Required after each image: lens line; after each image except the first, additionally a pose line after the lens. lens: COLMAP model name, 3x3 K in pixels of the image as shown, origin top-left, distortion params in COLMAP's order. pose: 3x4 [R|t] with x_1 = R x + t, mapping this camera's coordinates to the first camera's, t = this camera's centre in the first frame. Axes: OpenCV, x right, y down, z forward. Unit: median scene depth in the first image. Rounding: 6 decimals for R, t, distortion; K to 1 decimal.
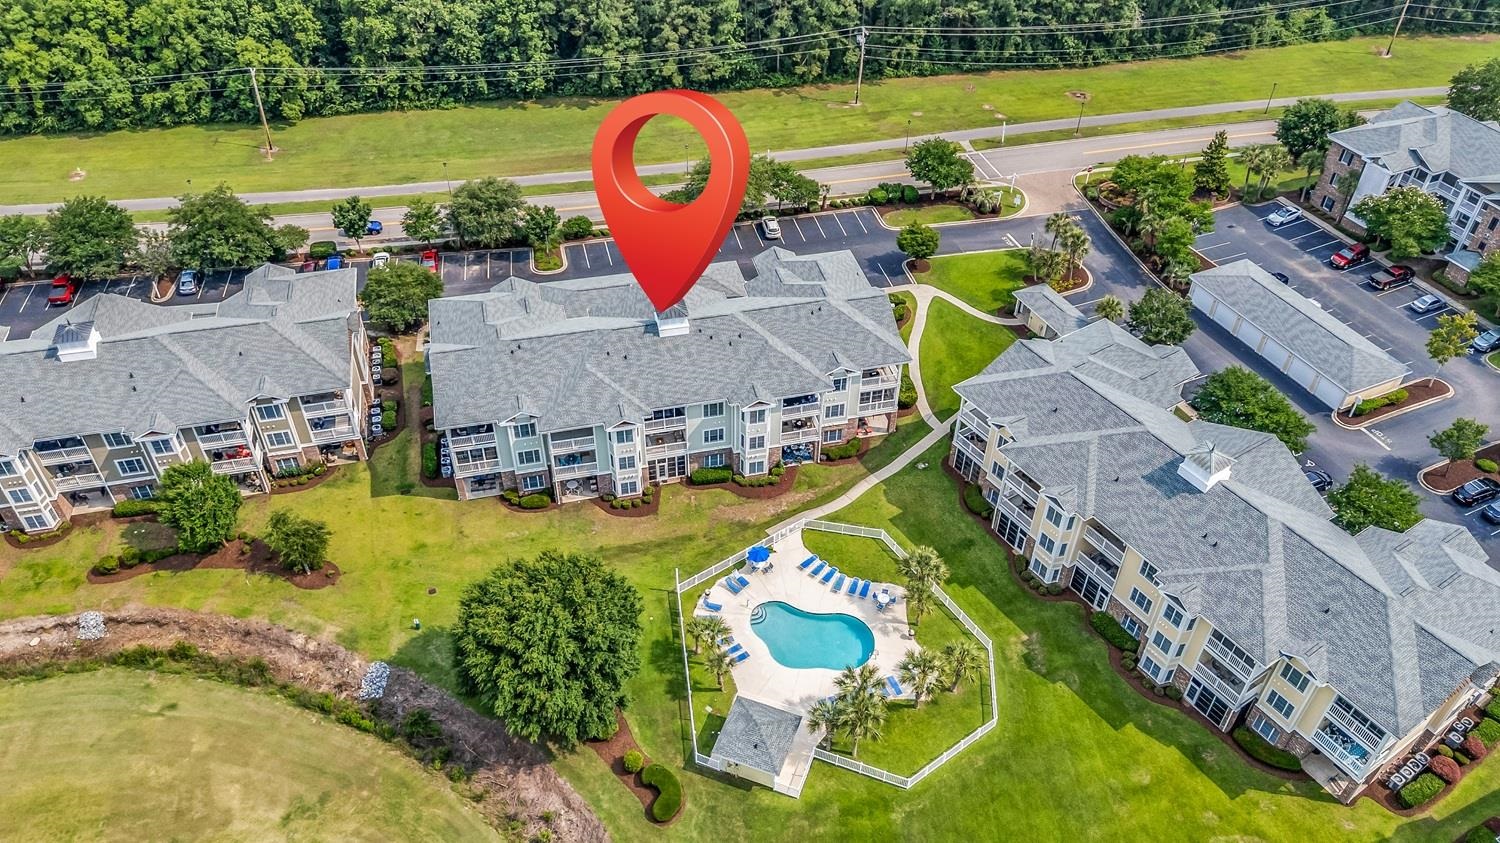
lens RADIAL K [[1106.8, 0, 756.7], [0, 1106.8, 427.4], [0, 0, 1]] dist [0.070676, -0.077491]
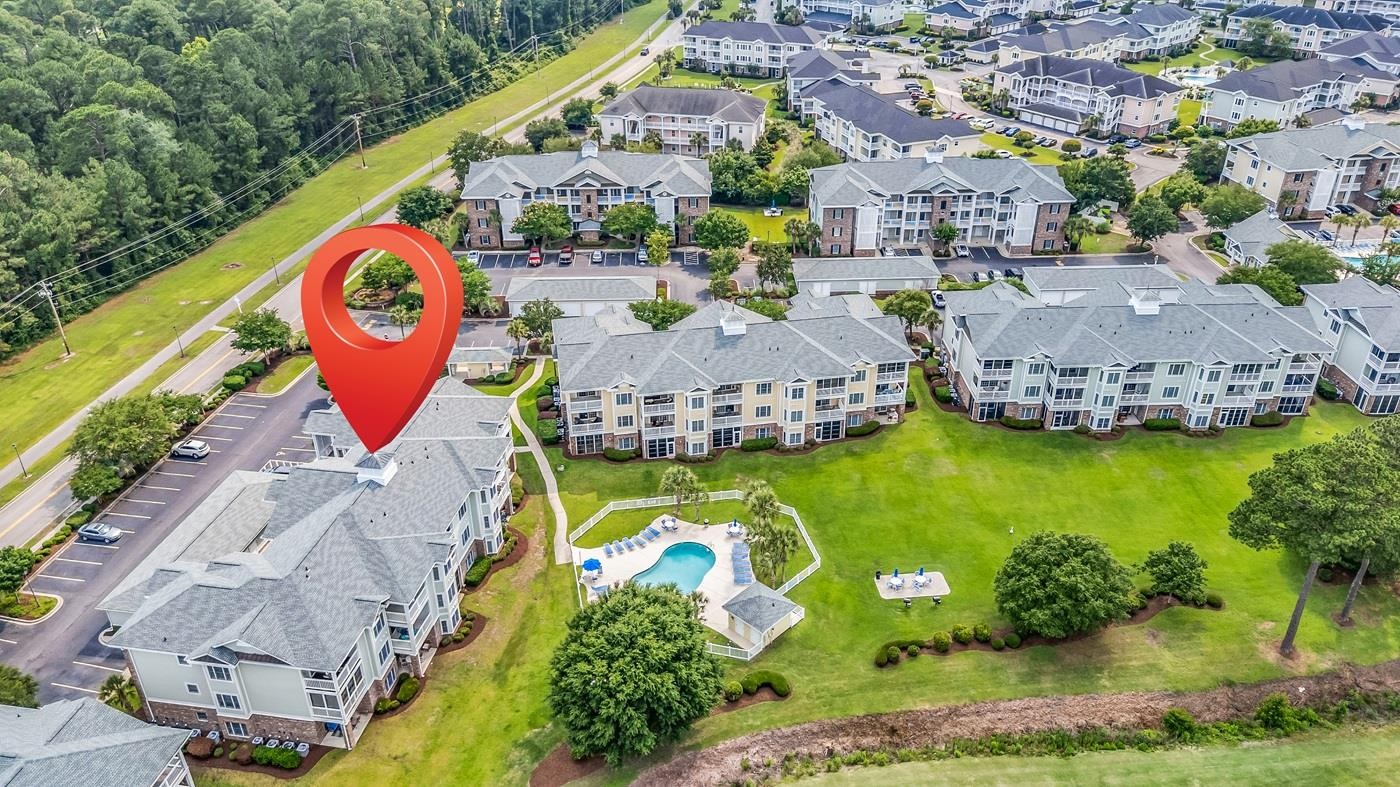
lens RADIAL K [[1033.0, 0, 706.8], [0, 1033.0, 400.4], [0, 0, 1]] dist [0.070676, -0.077491]
pose [[0.391851, -0.472301, 0.789547, -0.660194], [0.612131, 0.774503, 0.159501, -0.108134], [-0.686839, 0.420806, 0.592600, 0.168487]]
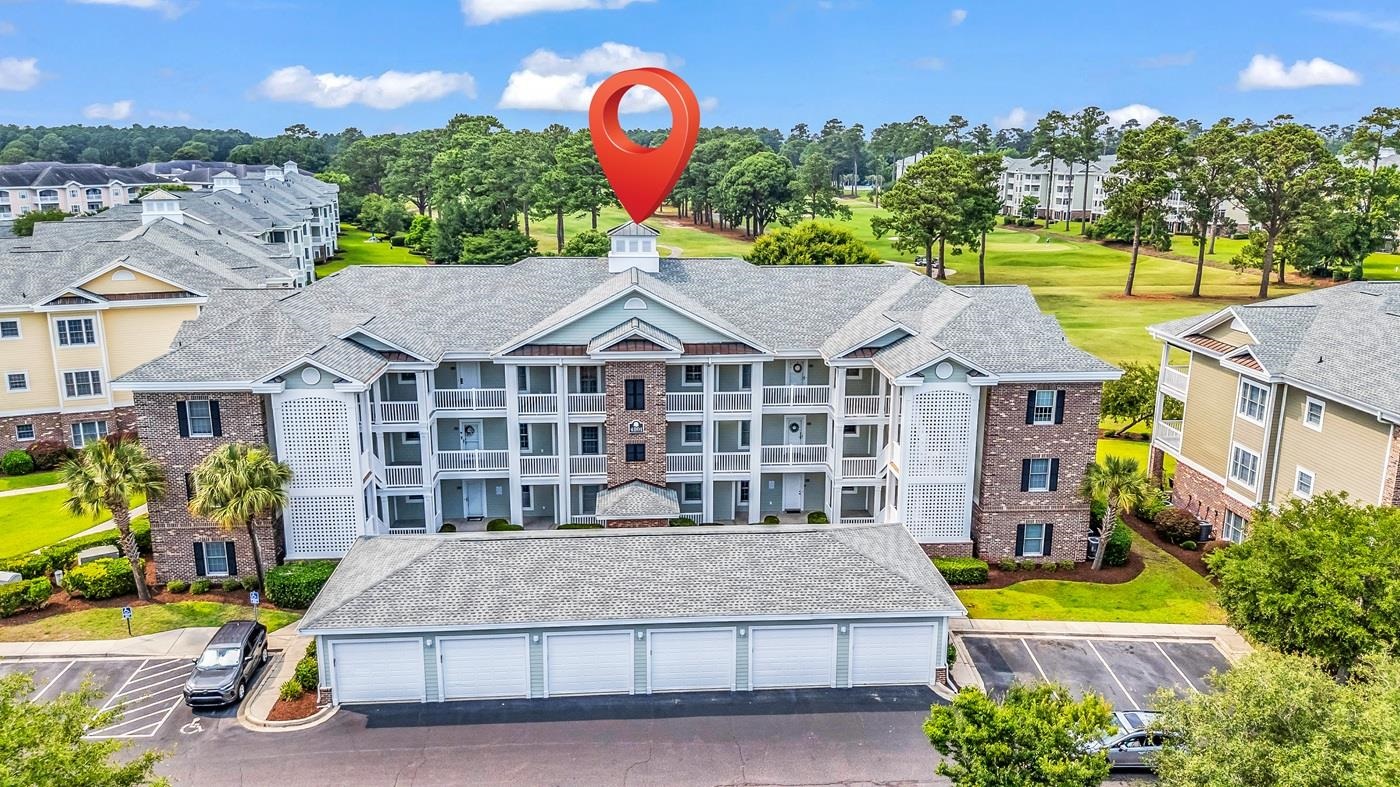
lens RADIAL K [[1033.0, 0, 703.6], [0, 1033.0, 404.8], [0, 0, 1]] dist [0.070676, -0.077491]
pose [[0.364347, -0.233803, 0.901436, 0.565542], [0.614535, 0.787656, -0.044094, 0.191485], [-0.699713, 0.570030, 0.430660, 0.554633]]
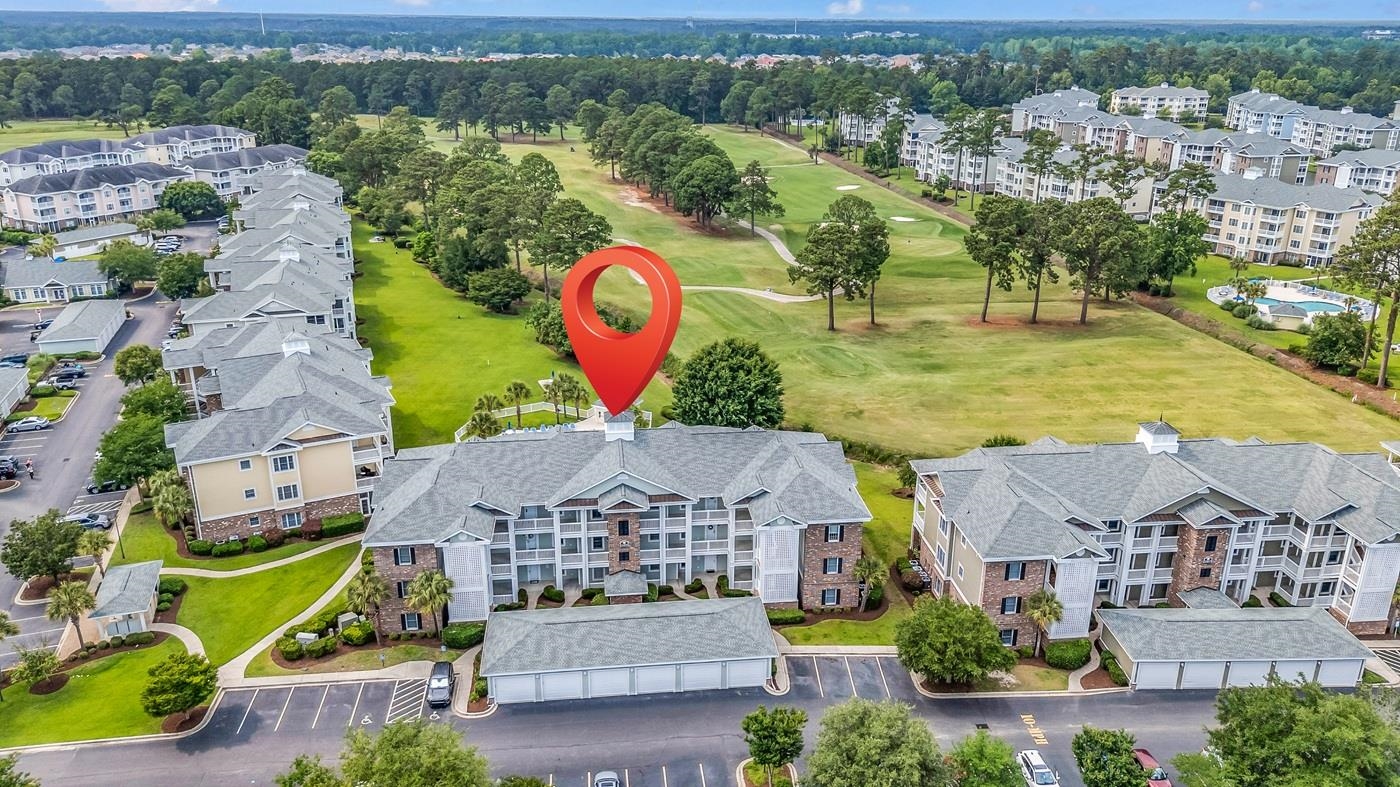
lens RADIAL K [[1033.0, 0, 705.8], [0, 1033.0, 401.8], [0, 0, 1]] dist [0.070676, -0.077491]
pose [[0.324656, -0.338252, 0.883280, 0.257952], [0.624050, 0.778358, 0.068697, 0.050386], [-0.710746, 0.528908, 0.463785, 0.261970]]
